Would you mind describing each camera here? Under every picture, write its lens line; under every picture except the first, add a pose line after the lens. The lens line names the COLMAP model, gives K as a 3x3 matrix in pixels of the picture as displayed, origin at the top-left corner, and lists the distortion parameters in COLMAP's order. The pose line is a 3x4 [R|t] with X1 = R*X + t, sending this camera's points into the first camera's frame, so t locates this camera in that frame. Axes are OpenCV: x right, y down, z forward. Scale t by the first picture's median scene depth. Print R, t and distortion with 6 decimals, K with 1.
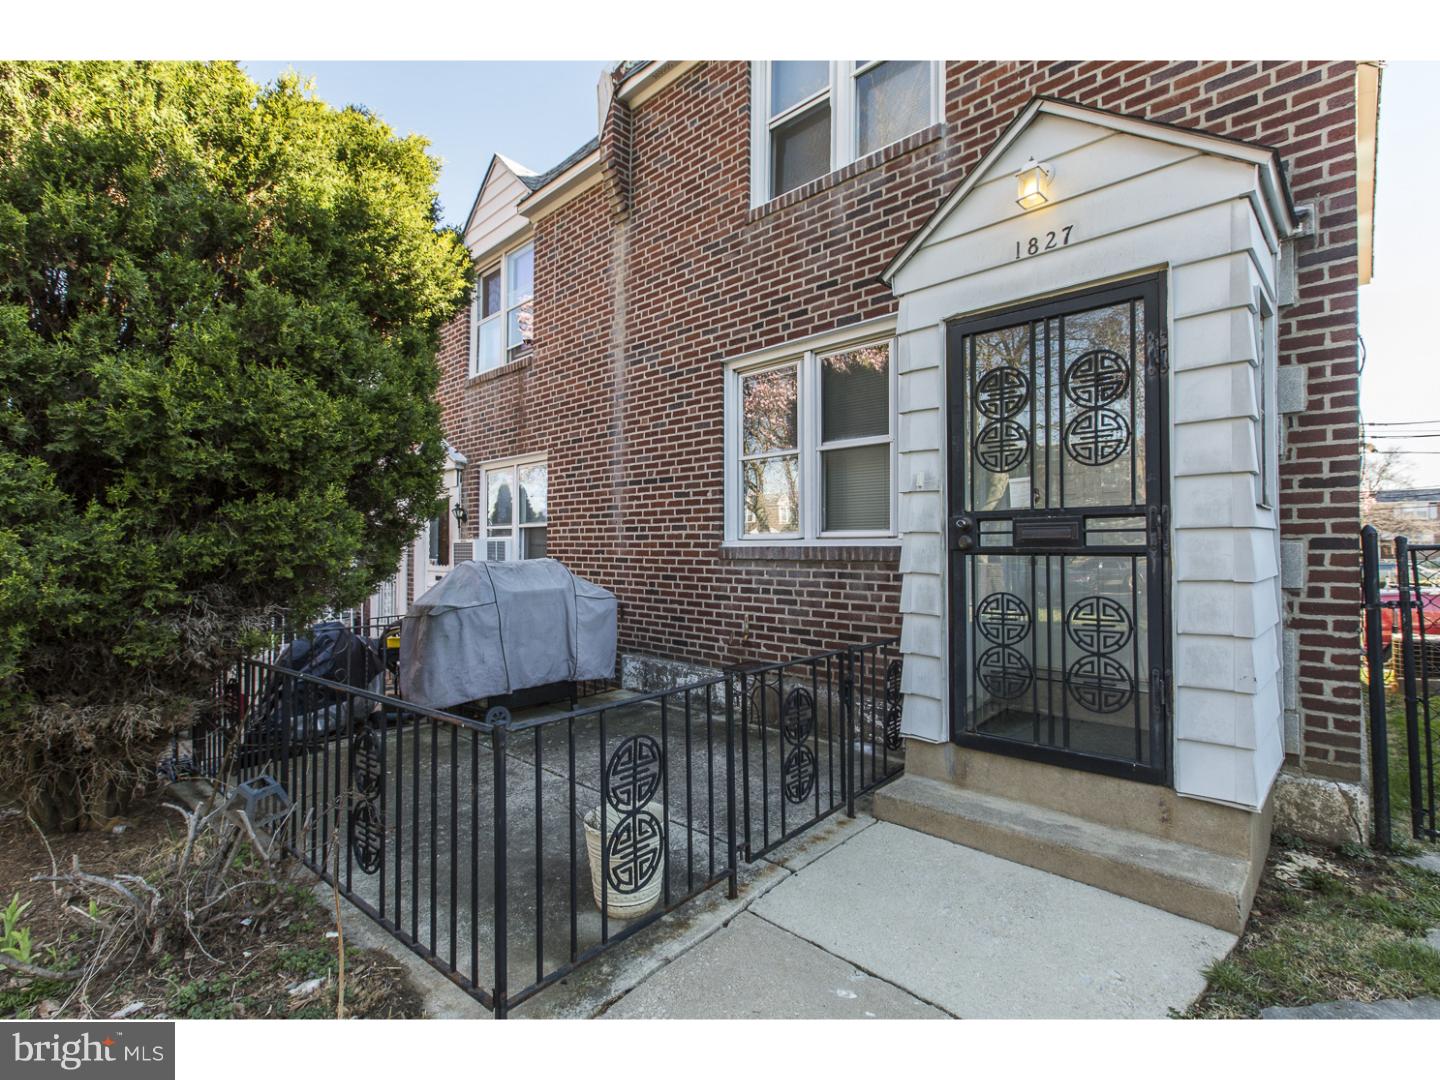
lens RADIAL K [[668.5, 0, 724.3], [0, 668.5, 542.1], [0, 0, 1]] dist [-0.002075, 0.000306]
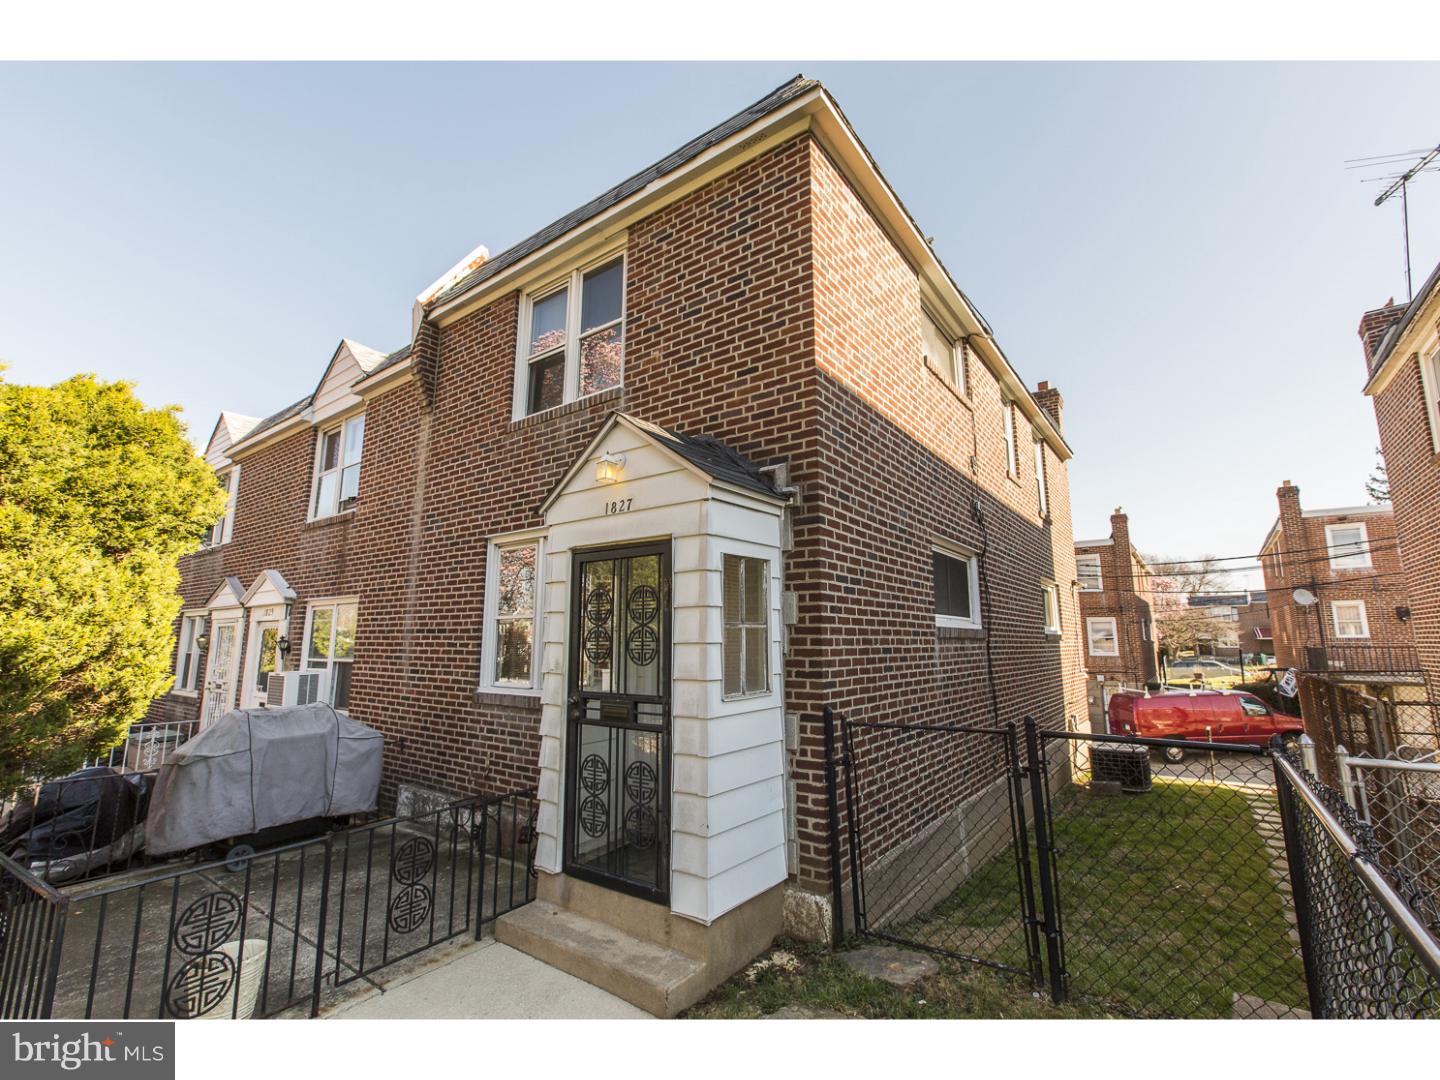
lens RADIAL K [[641.8, 0, 729.4], [0, 641.8, 538.0], [0, 0, 1]] dist [0.000056, 0.000230]
pose [[0.992573, 0.018221, 0.120277, 0.343965], [-0.000266, 0.989042, -0.147637, -0.109312], [-0.121649, 0.146508, 0.981701, -0.245271]]
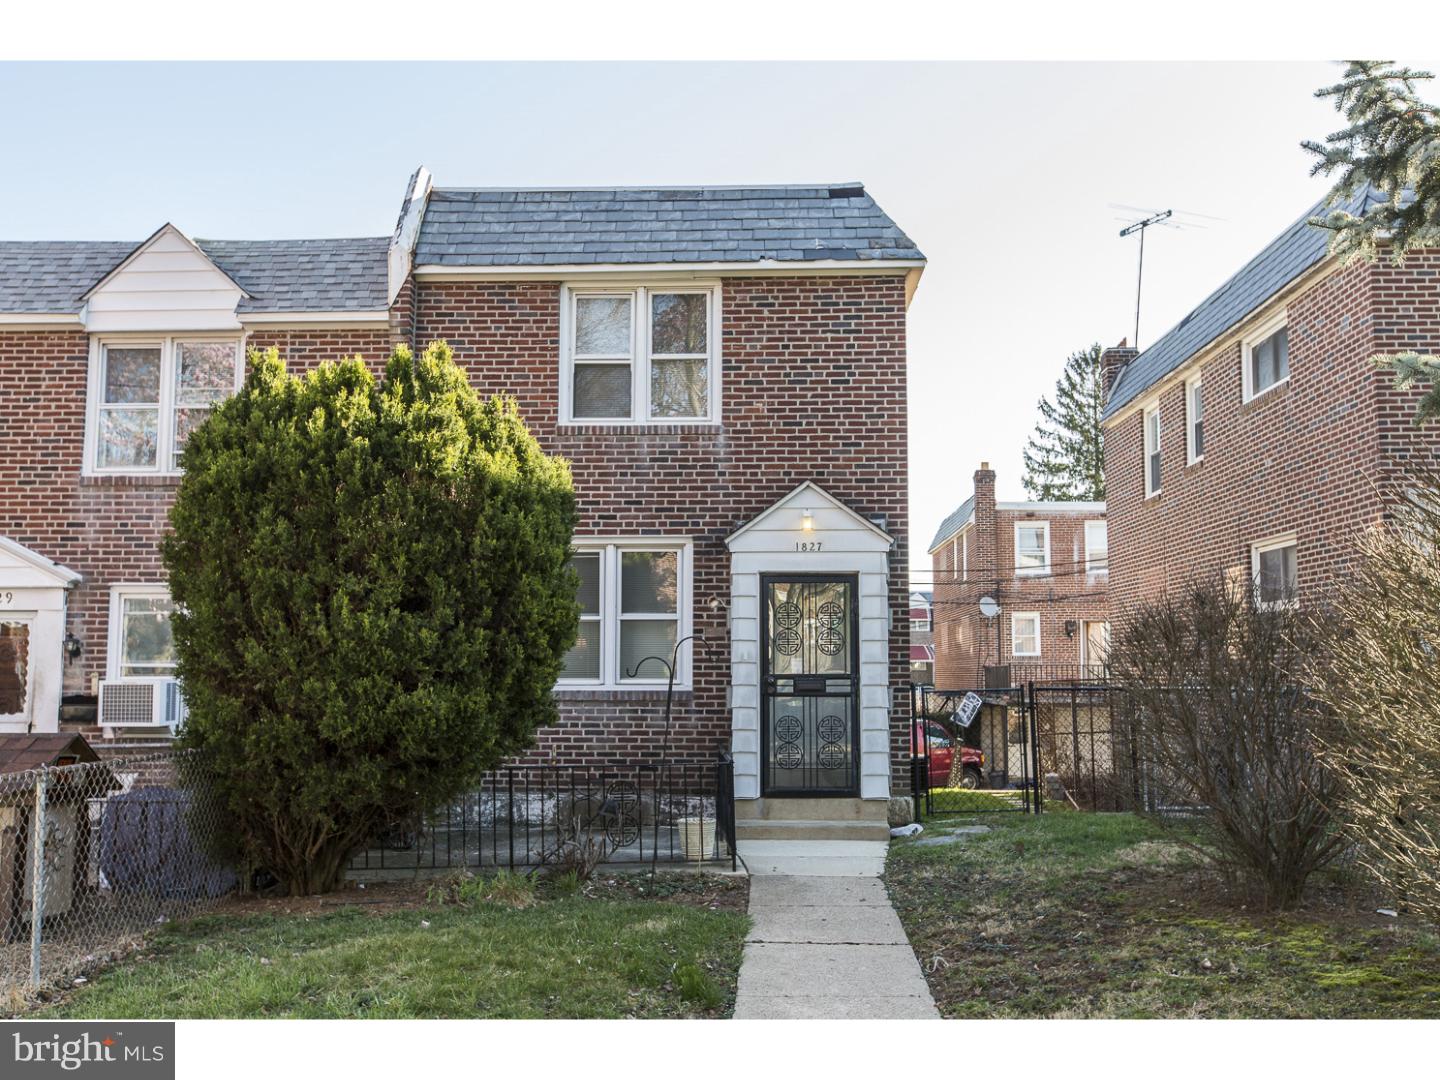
lens RADIAL K [[1447.8, 0, 742.1], [0, 1447.8, 543.0], [0, 0, 1]] dist [-0.018310, -0.009041]
pose [[0.733808, 0.059156, 0.676777, -1.722001], [-0.007345, 0.996834, -0.079167, -0.062340], [-0.679318, 0.053123, 0.731919, -1.365916]]
